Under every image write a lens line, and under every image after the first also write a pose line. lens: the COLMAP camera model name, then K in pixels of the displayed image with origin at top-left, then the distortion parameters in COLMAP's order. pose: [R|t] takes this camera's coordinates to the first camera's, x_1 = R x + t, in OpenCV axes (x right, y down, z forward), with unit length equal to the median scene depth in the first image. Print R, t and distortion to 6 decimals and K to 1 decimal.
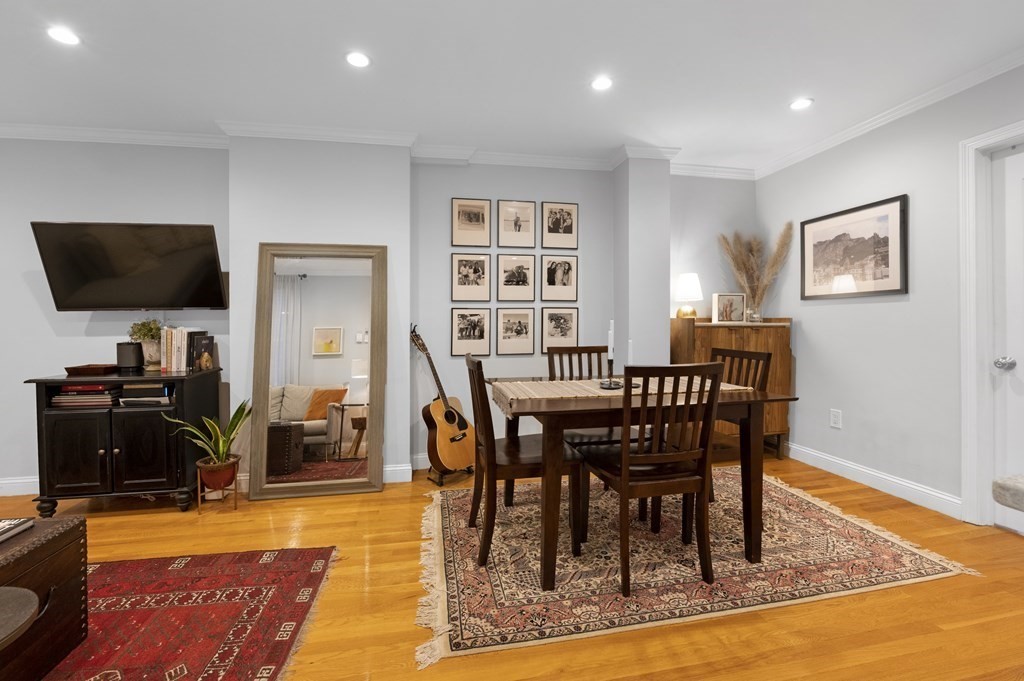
lens RADIAL K [[428.5, 0, 512.0], [0, 428.5, 340.5], [0, 0, 1]] dist [-0.016213, -0.000154]
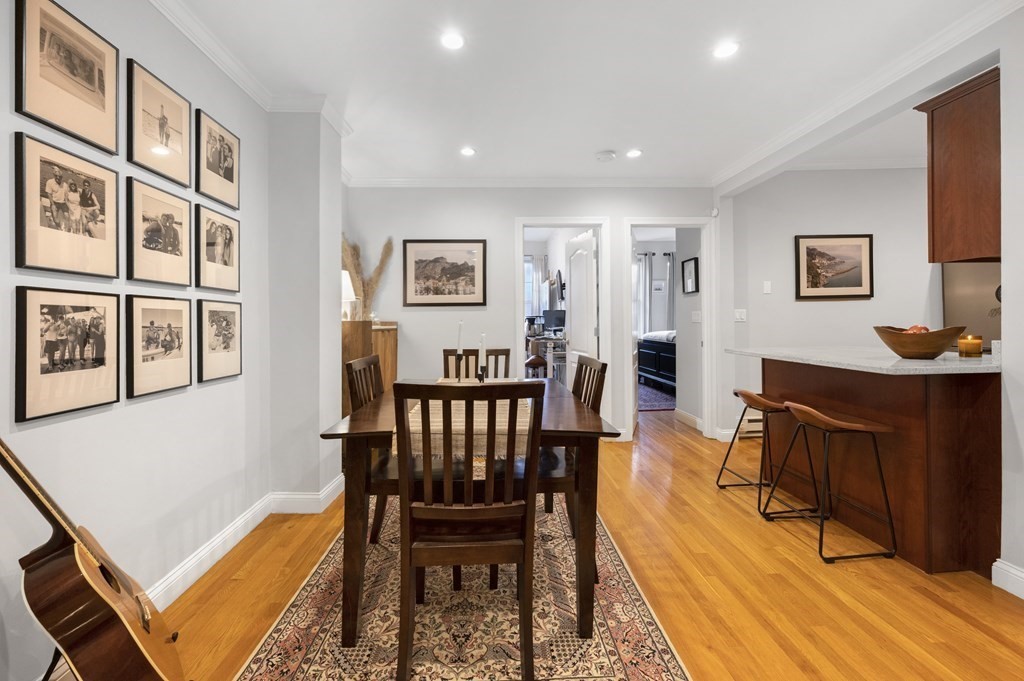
lens RADIAL K [[433.7, 0, 482.6], [0, 433.7, 333.4], [0, 0, 1]] dist [0.000240, 0.000161]
pose [[0.157271, -0.018394, 0.987384, -0.435988], [0.048310, 0.998773, 0.010911, -0.022331], [-0.986373, 0.045984, 0.157966, 0.568161]]
